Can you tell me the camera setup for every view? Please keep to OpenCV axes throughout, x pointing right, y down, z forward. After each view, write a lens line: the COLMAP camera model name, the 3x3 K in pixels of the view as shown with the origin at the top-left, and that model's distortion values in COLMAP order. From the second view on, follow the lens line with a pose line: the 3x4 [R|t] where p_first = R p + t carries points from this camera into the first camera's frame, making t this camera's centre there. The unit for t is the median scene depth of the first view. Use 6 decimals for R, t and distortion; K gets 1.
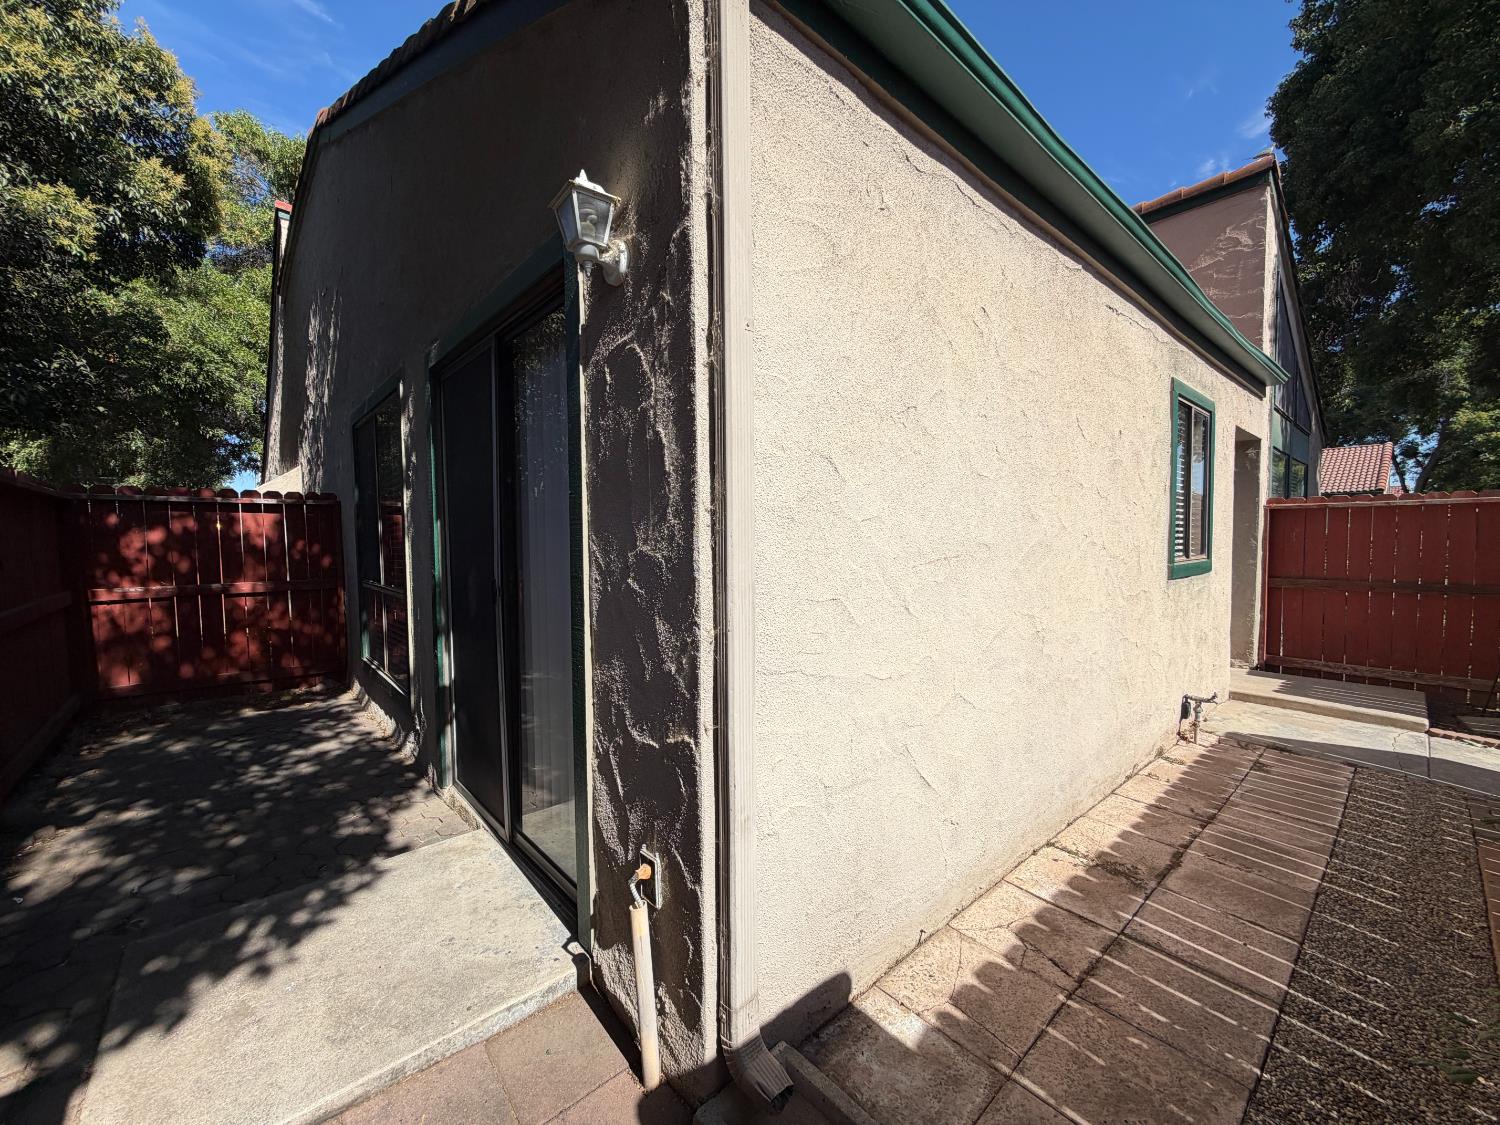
lens RADIAL K [[596.0, 0, 745.2], [0, 596.0, 562.2], [0, 0, 1]] dist [0.003606, 0.000354]
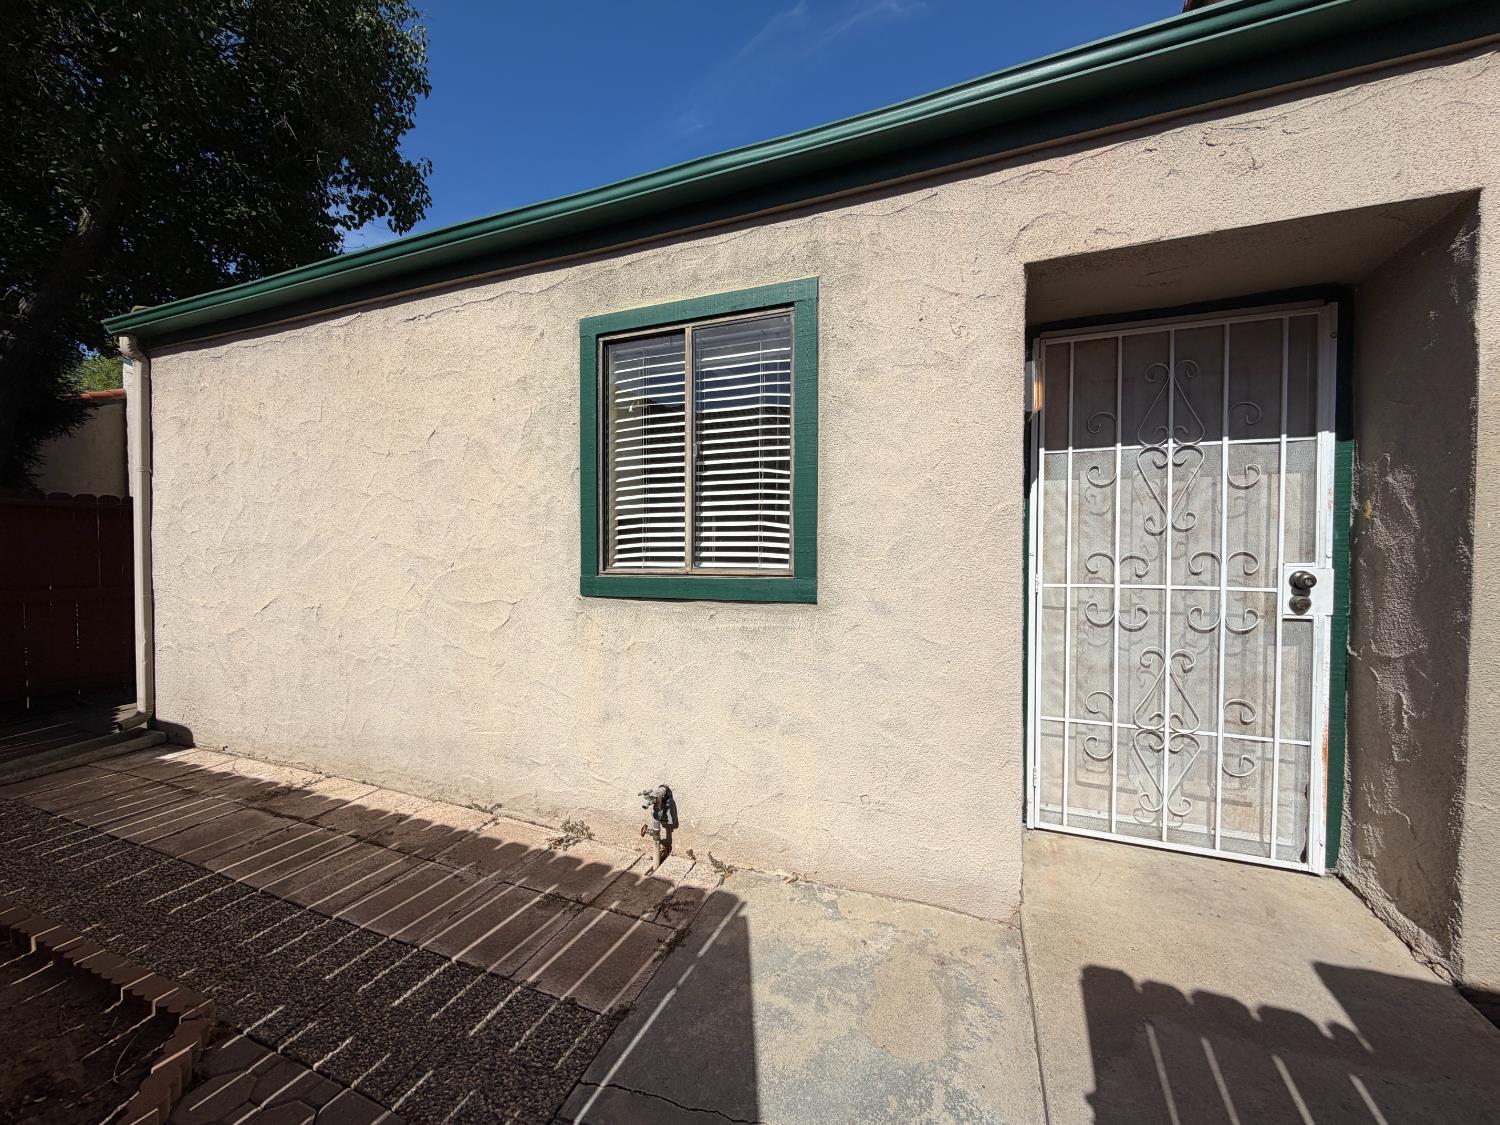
lens RADIAL K [[596.0, 0, 749.8], [0, 596.0, 561.1], [0, 0, 1]] dist [0.003606, 0.000354]
pose [[0.451880, 0.025995, -0.891700, 1.943577], [-0.039476, 0.999179, 0.009123, -0.039169], [0.891205, 0.031078, 0.452535, 1.139287]]
